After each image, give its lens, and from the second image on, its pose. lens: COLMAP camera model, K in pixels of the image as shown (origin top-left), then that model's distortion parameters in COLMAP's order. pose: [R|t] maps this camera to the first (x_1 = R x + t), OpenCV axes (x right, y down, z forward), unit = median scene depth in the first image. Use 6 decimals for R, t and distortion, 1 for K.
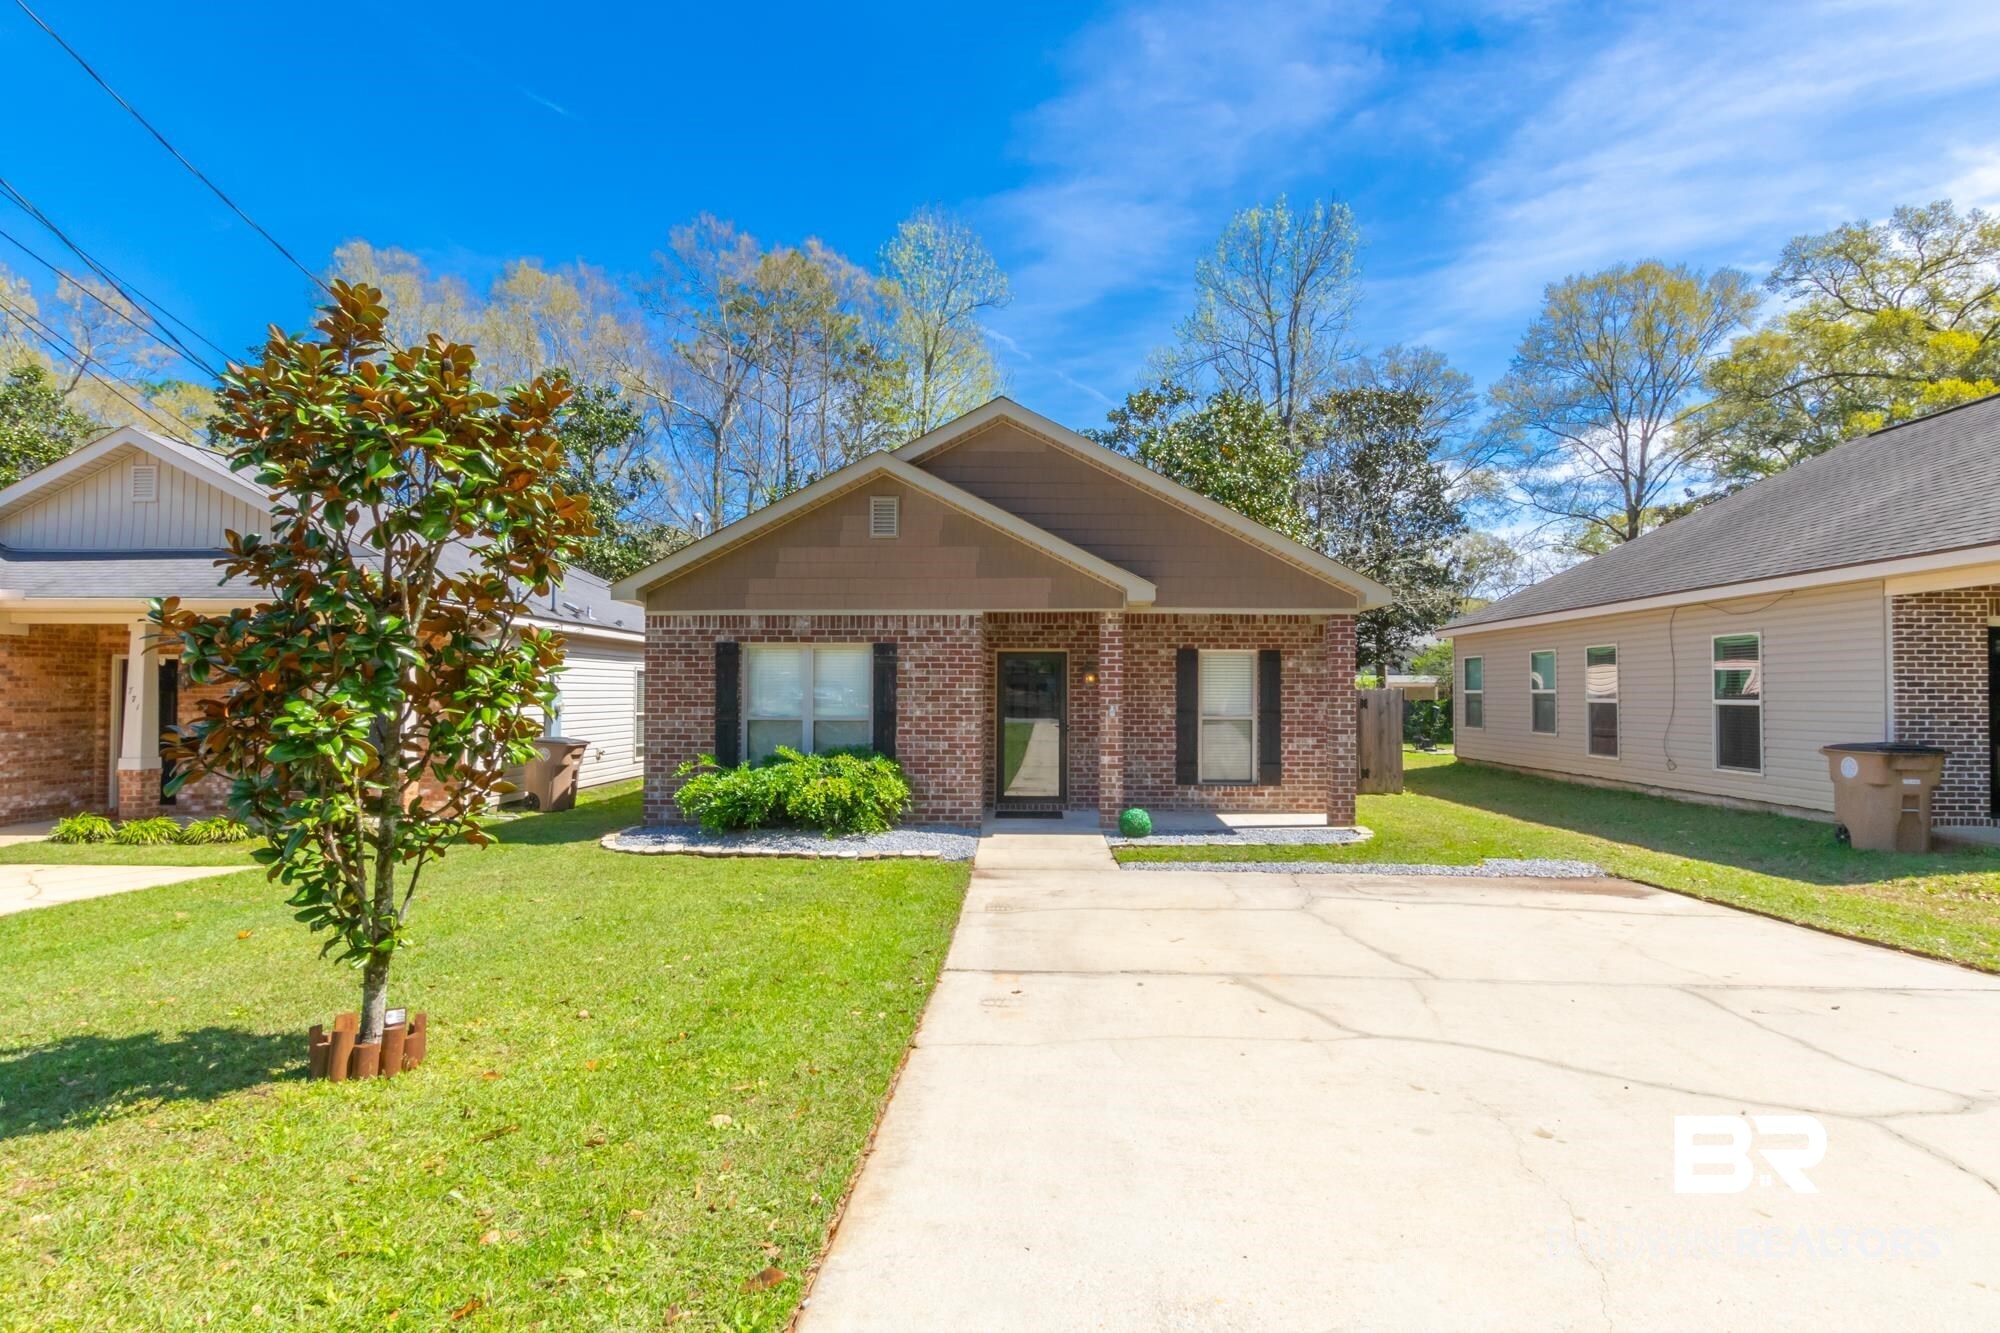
lens RADIAL K [[880.5, 0, 1001.4], [0, 880.5, 688.0], [0, 0, 1]] dist [-0.001812, 0.000101]
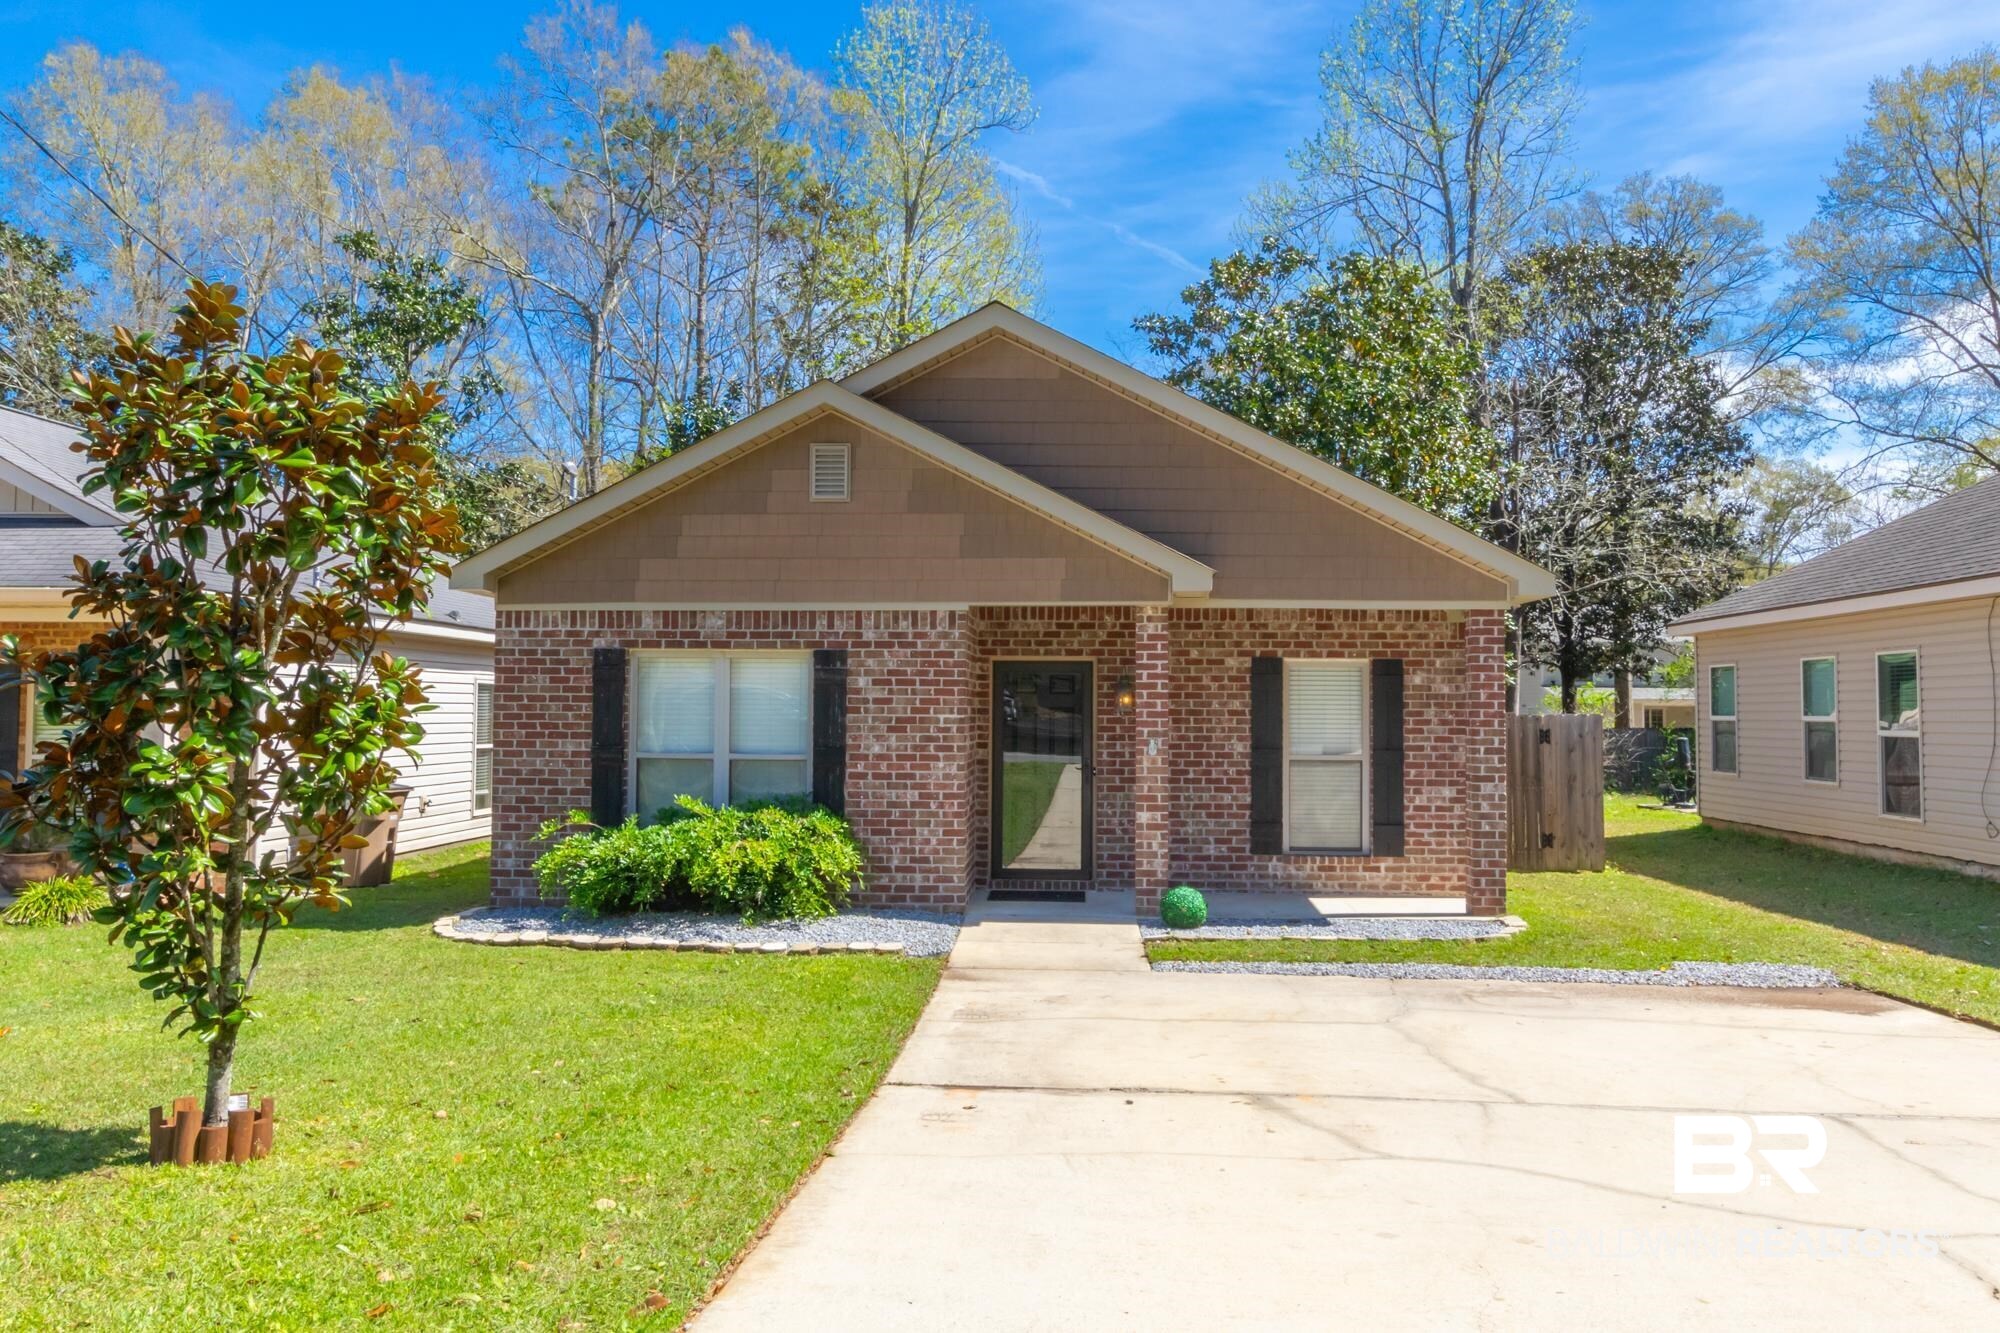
lens RADIAL K [[1478.3, 0, 1000.0], [0, 1478.3, 666.5], [0, 0, 1]] dist [0.002484, -0.005015]
pose [[0.999211, 0.001866, -0.039664, 0.051069], [-0.002717, 0.999767, -0.021398, -0.012677], [0.039615, 0.021489, 0.998984, -0.179071]]
